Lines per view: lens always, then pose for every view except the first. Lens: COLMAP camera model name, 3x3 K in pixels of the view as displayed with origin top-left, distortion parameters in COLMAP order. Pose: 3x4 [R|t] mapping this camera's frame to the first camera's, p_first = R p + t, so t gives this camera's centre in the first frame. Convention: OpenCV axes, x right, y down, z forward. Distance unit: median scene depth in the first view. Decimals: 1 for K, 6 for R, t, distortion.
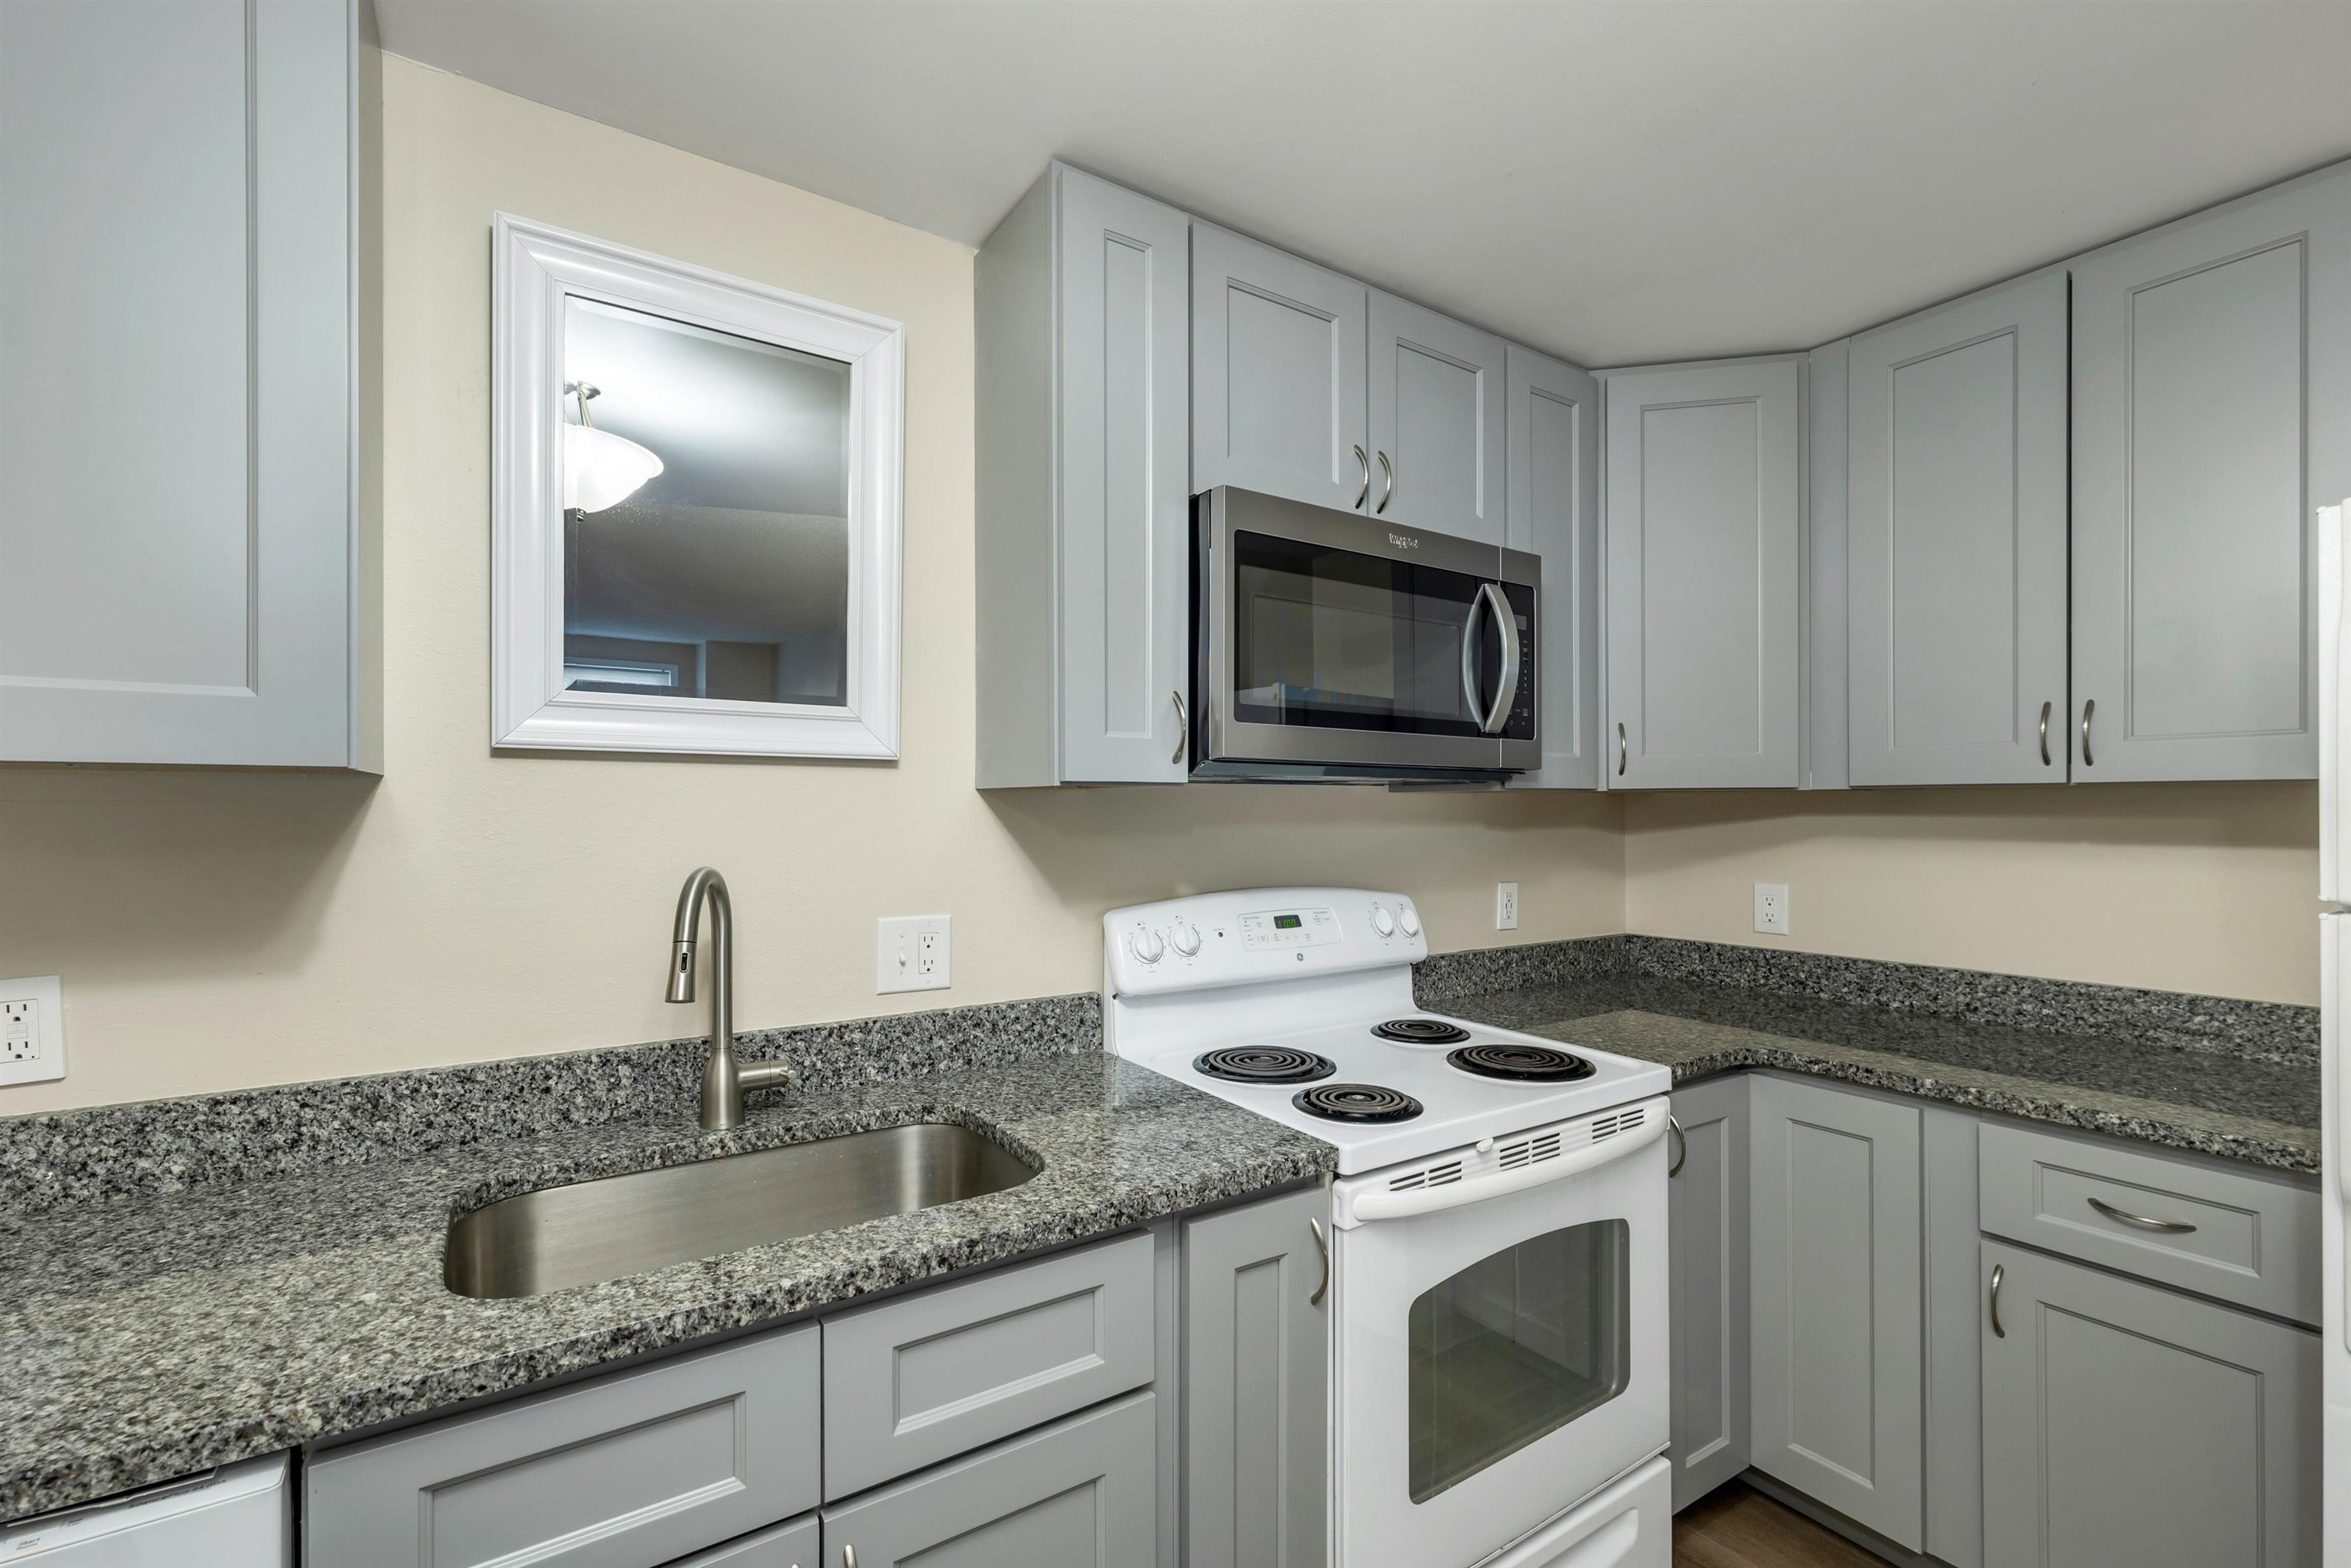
lens RADIAL K [[987.9, 0, 1167.8], [0, 987.9, 805.8], [0, 0, 1]] dist [0.002151, 0.000047]
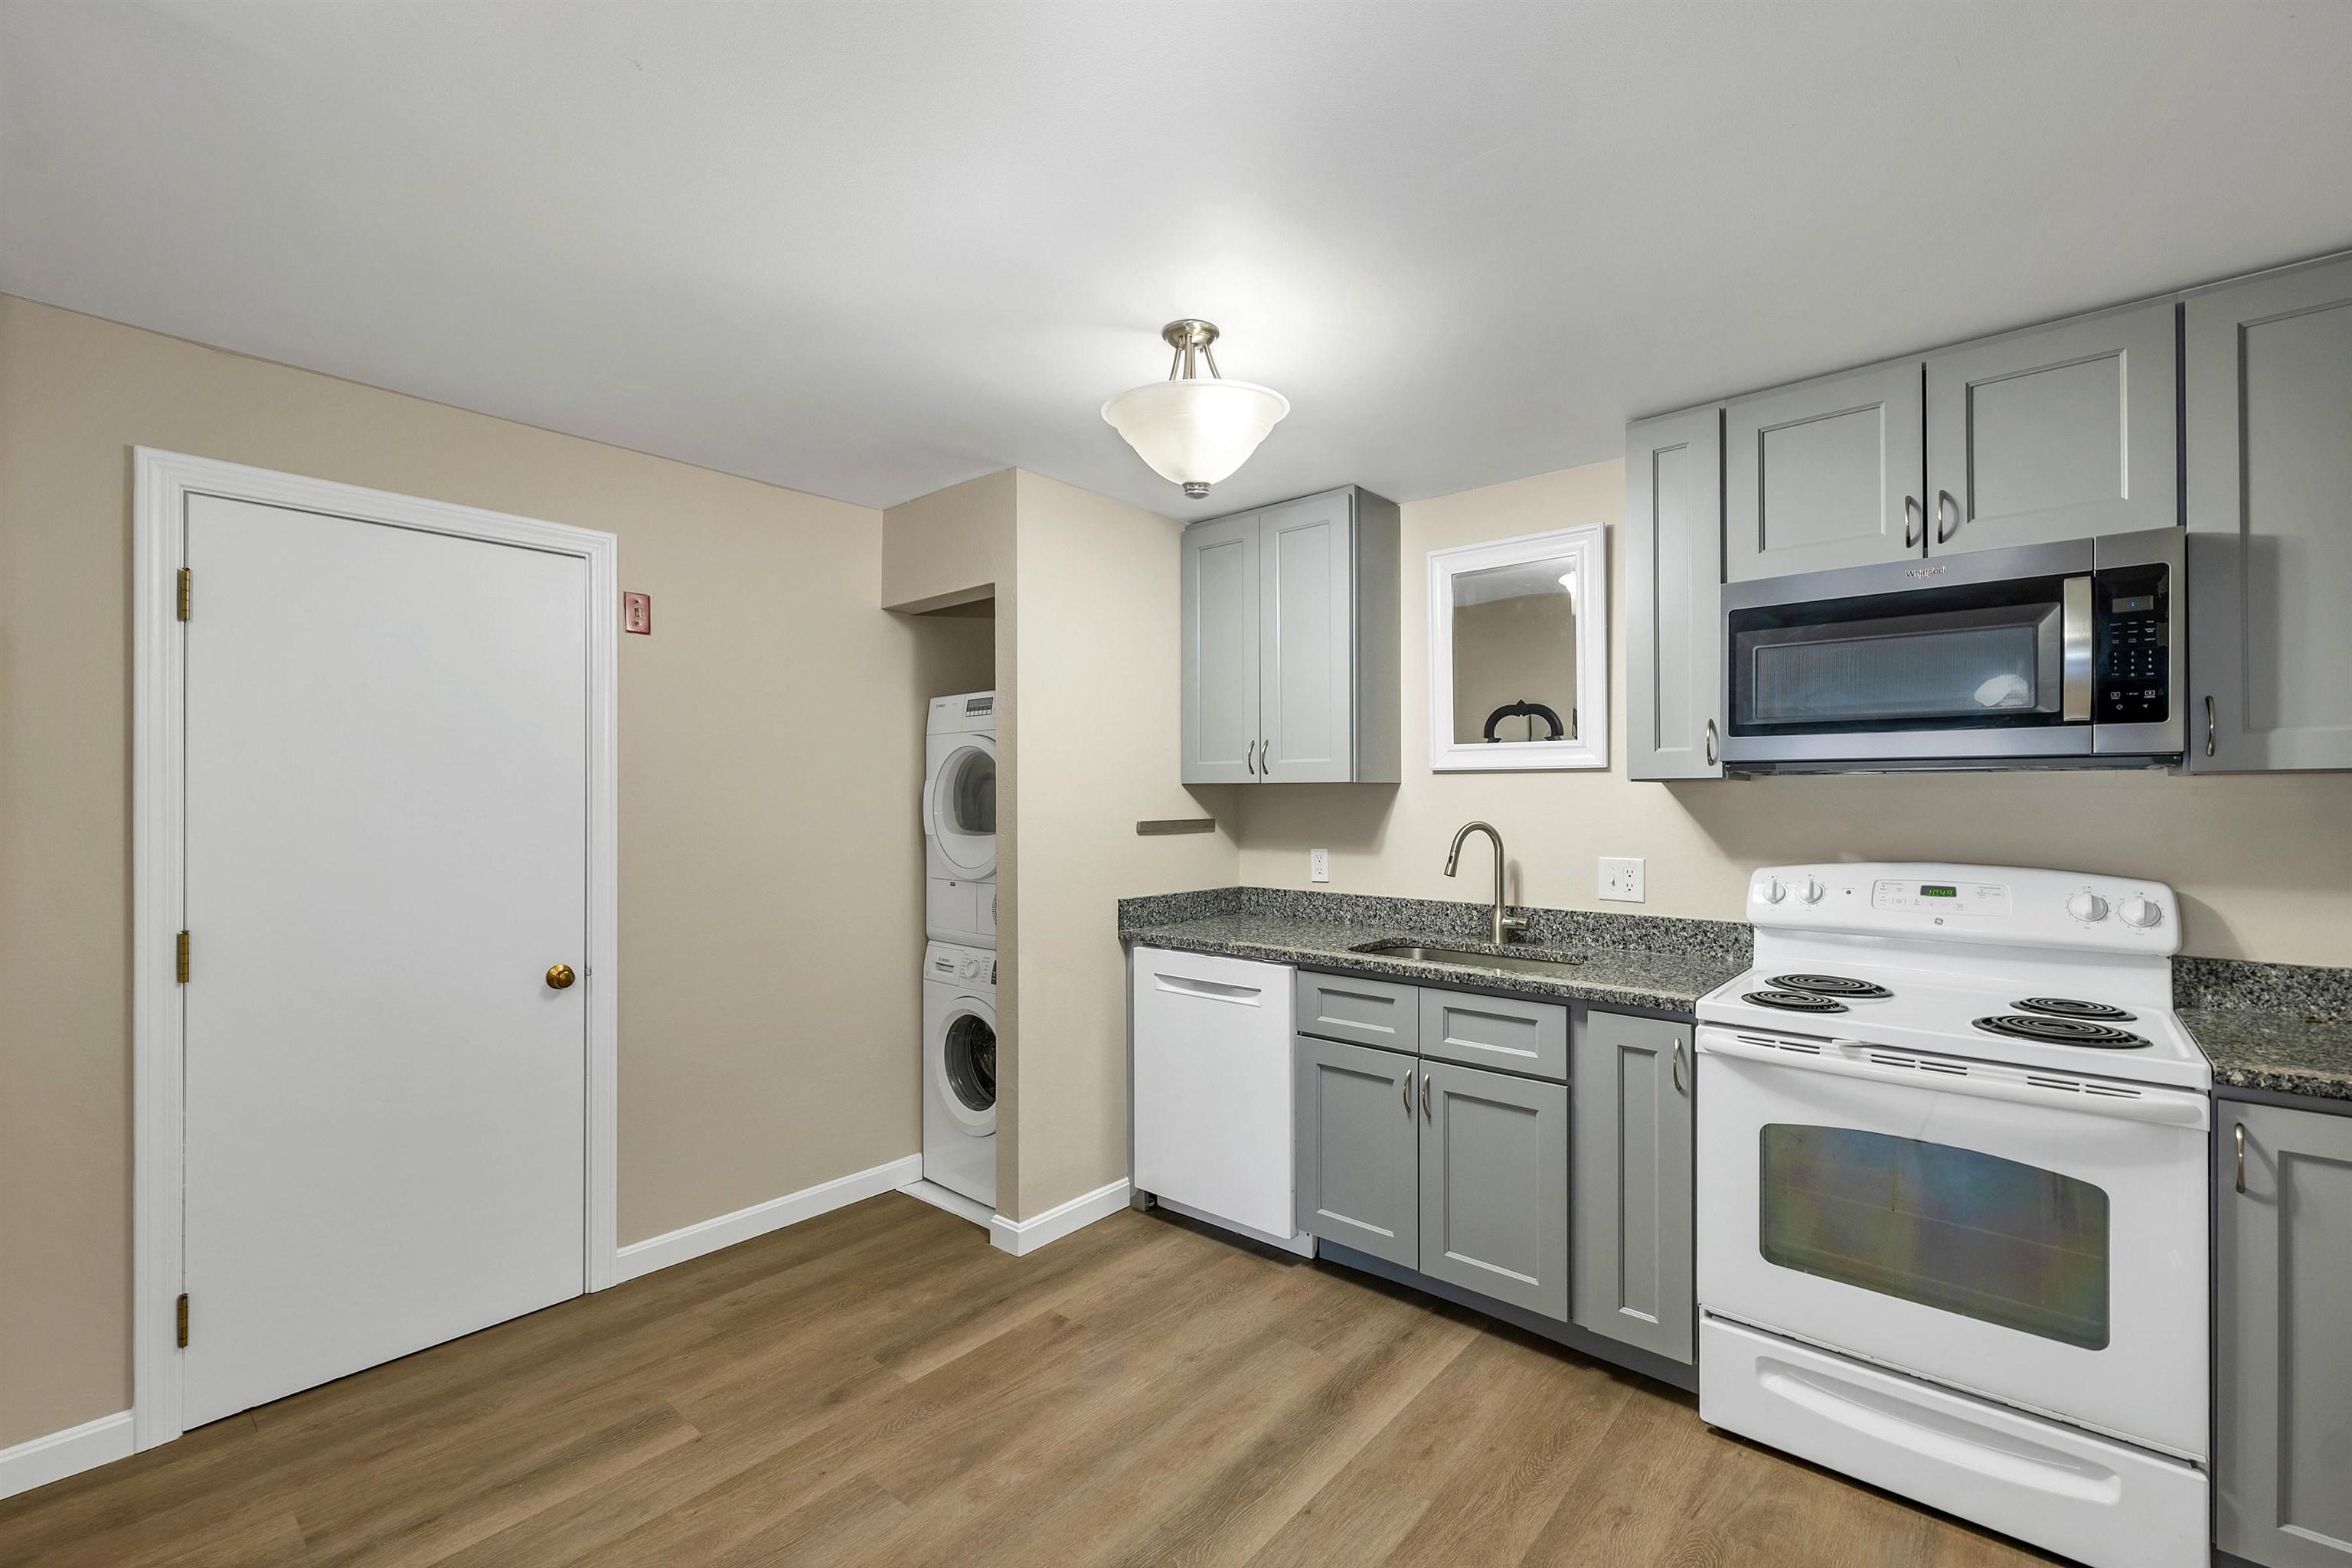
lens RADIAL K [[988.1, 0, 1174.0], [0, 988.1, 798.2], [0, 0, 1]] dist [0.000746, 0.000138]
pose [[0.276745, 0.002189, -0.960941, 1.396292], [0.005277, 0.999979, 0.003797, -0.001974], [0.960929, -0.006122, 0.276727, -0.262090]]
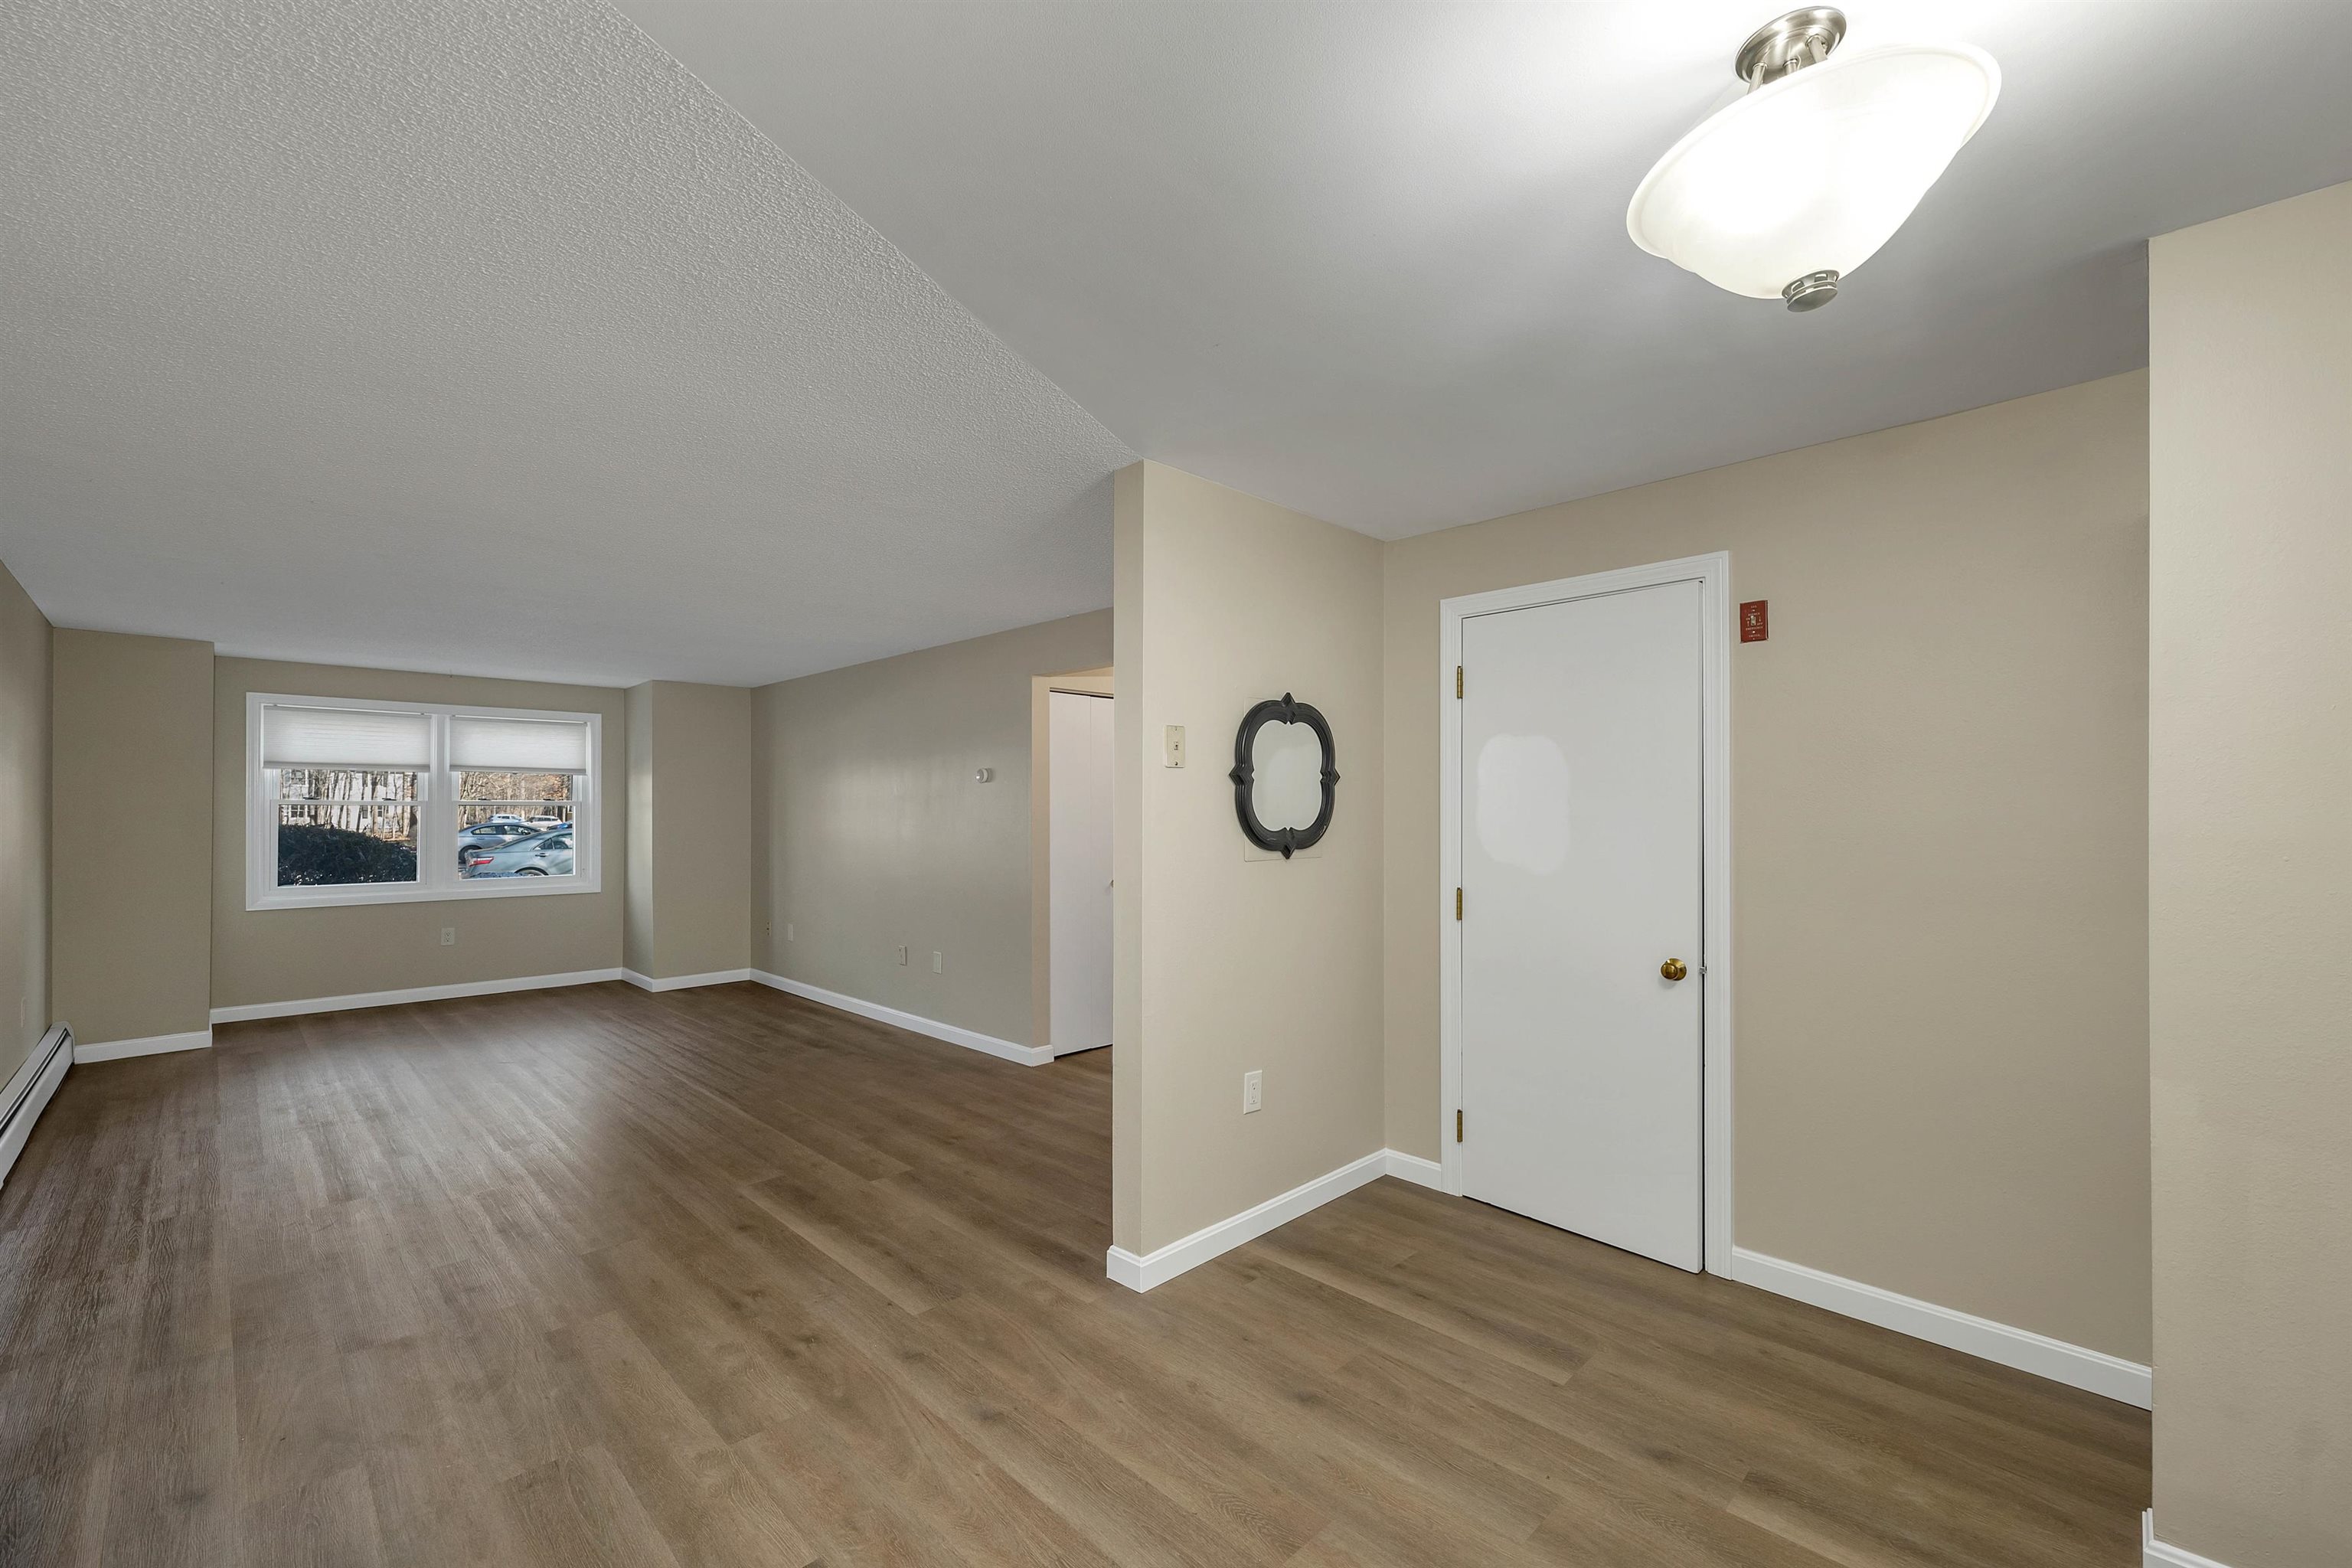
lens RADIAL K [[967.2, 0, 1178.1], [0, 967.2, 803.0], [0, 0, 1]] dist [-0.000539, -0.000143]
pose [[-0.978491, 0.002471, -0.206275, 0.714817], [0.004186, 0.999960, -0.007875, 0.004909], [0.206248, -0.008569, -0.978462, 0.913380]]
